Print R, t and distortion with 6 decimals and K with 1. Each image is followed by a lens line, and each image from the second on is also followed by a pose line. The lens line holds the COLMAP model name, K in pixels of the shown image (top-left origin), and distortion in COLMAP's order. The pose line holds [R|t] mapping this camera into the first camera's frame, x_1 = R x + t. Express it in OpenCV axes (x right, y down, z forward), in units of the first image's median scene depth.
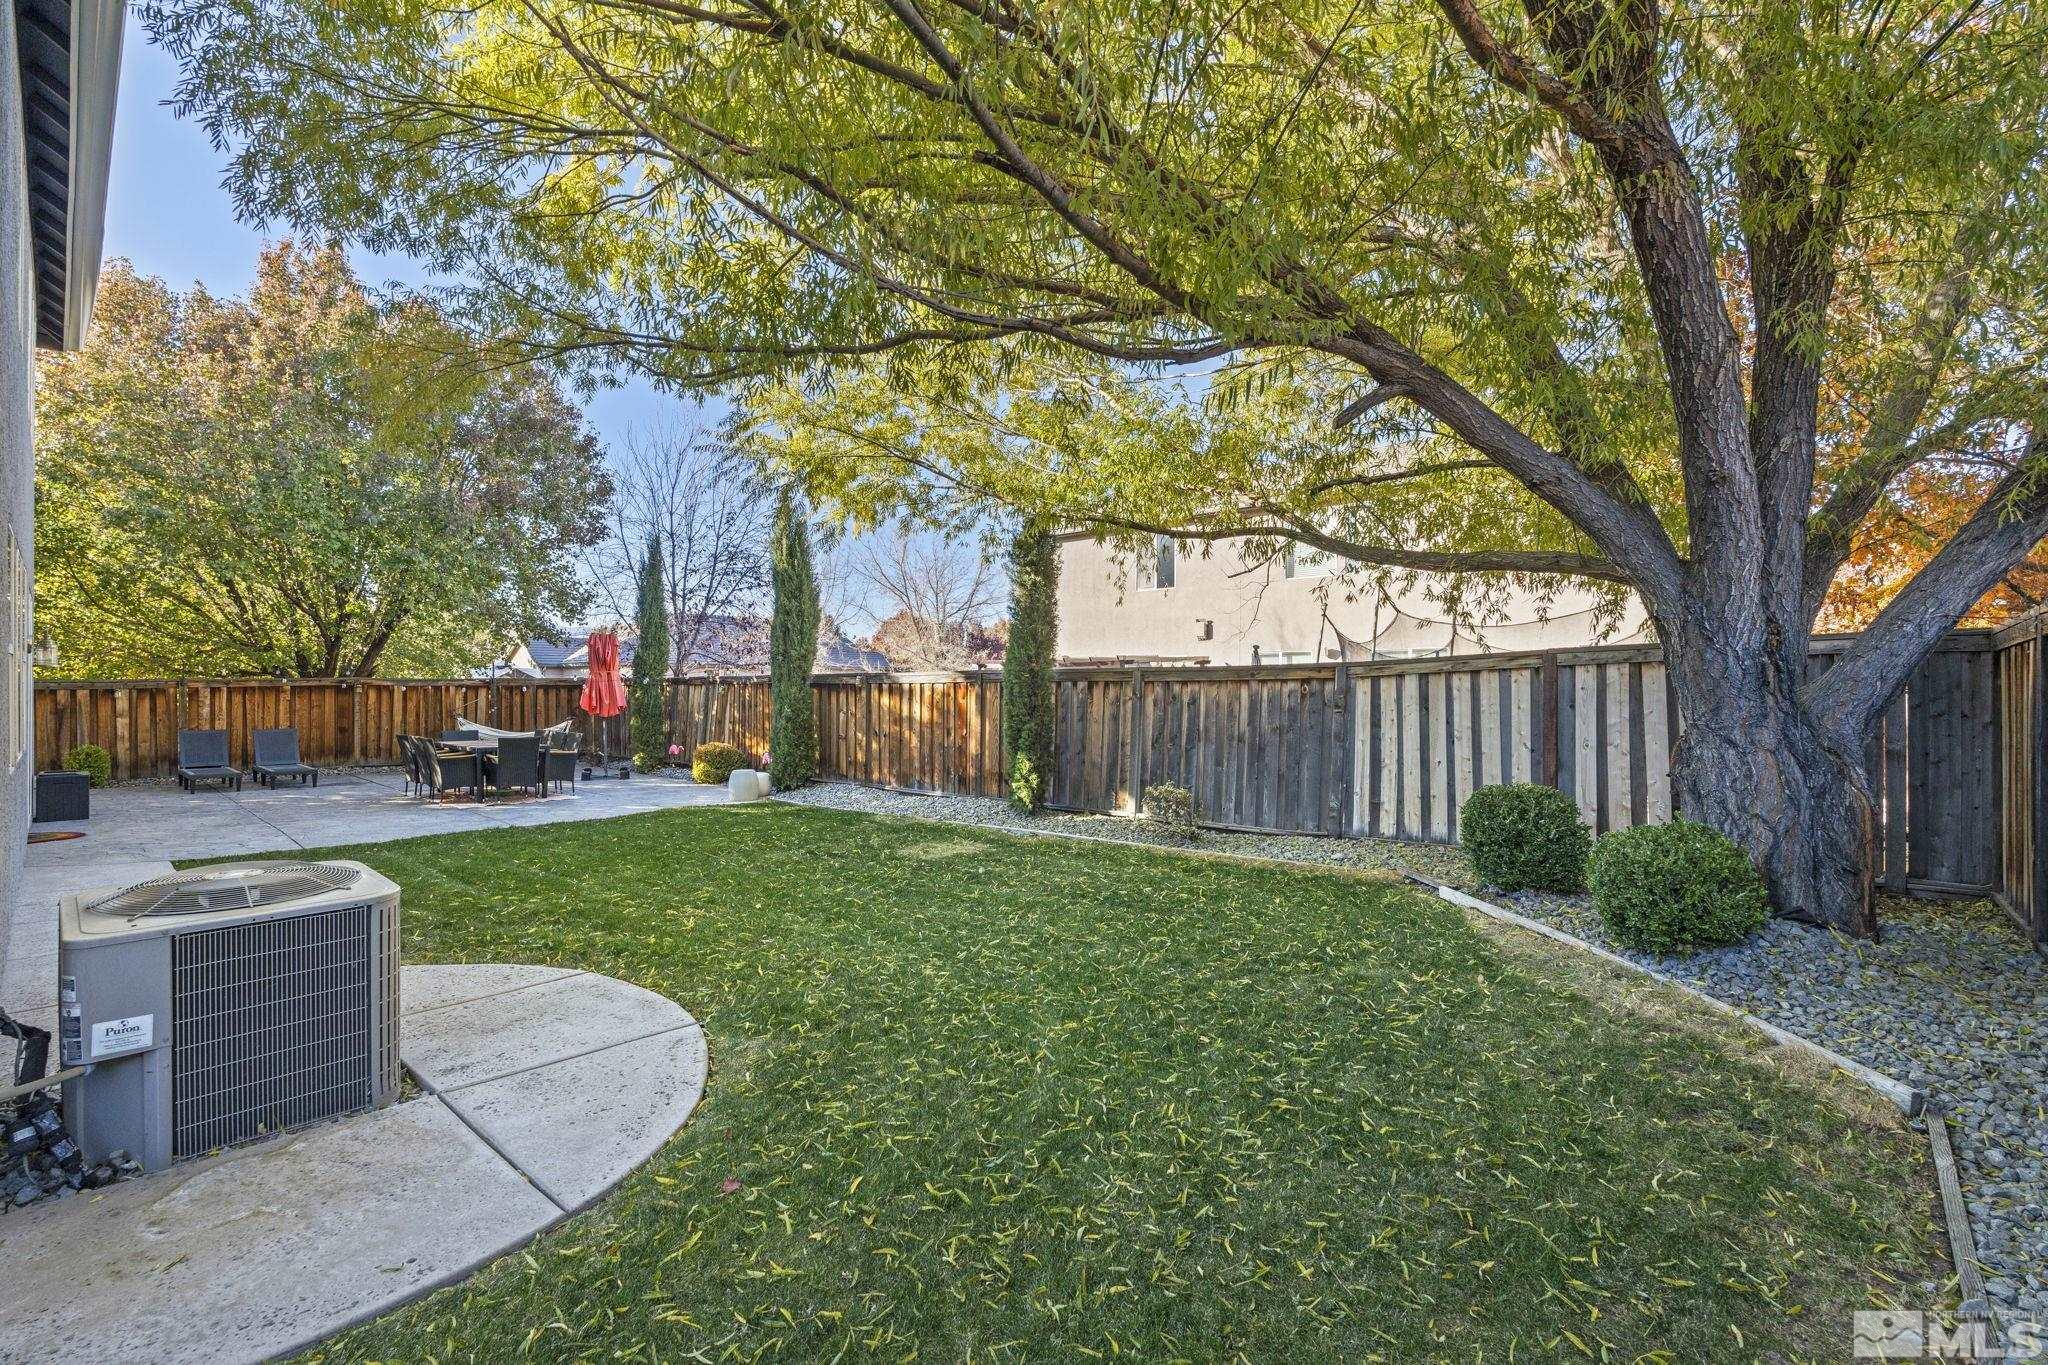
lens RADIAL K [[894.8, 0, 1027.7], [0, 894.8, 679.9], [0, 0, 1]] dist [-0.005245, 0.000544]
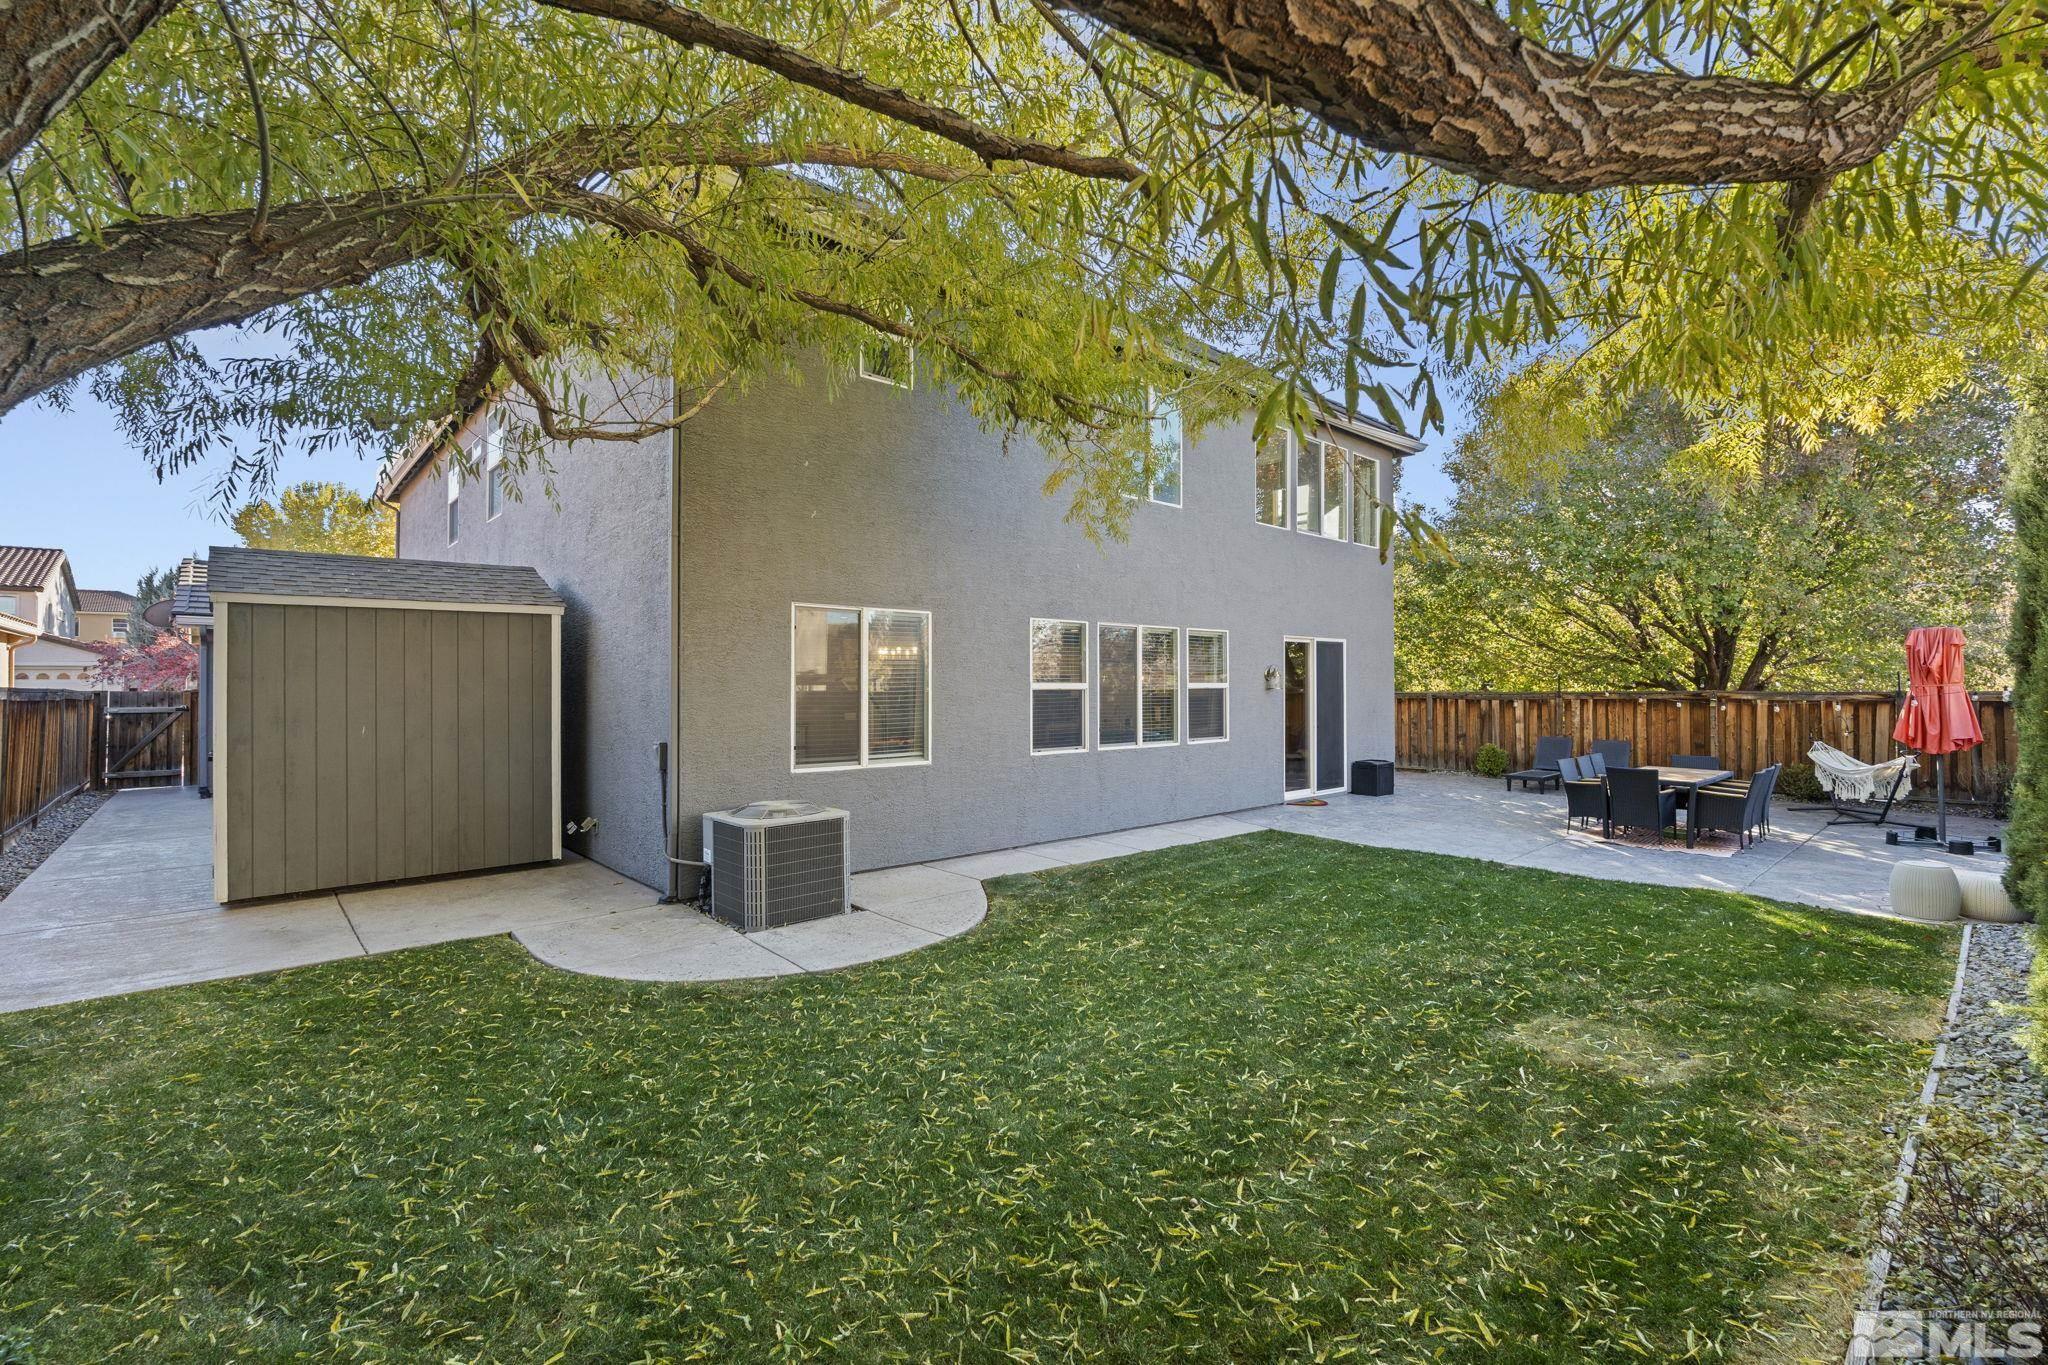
lens RADIAL K [[894.8, 0, 1028.6], [0, 894.8, 683.4], [0, 0, 1]] dist [-0.005245, 0.000544]
pose [[-0.112086, 0.002487, -0.993695, 0.278109], [0.005912, 0.999981, 0.001836, -0.017745], [0.993681, -0.005669, -0.112099, 0.434610]]
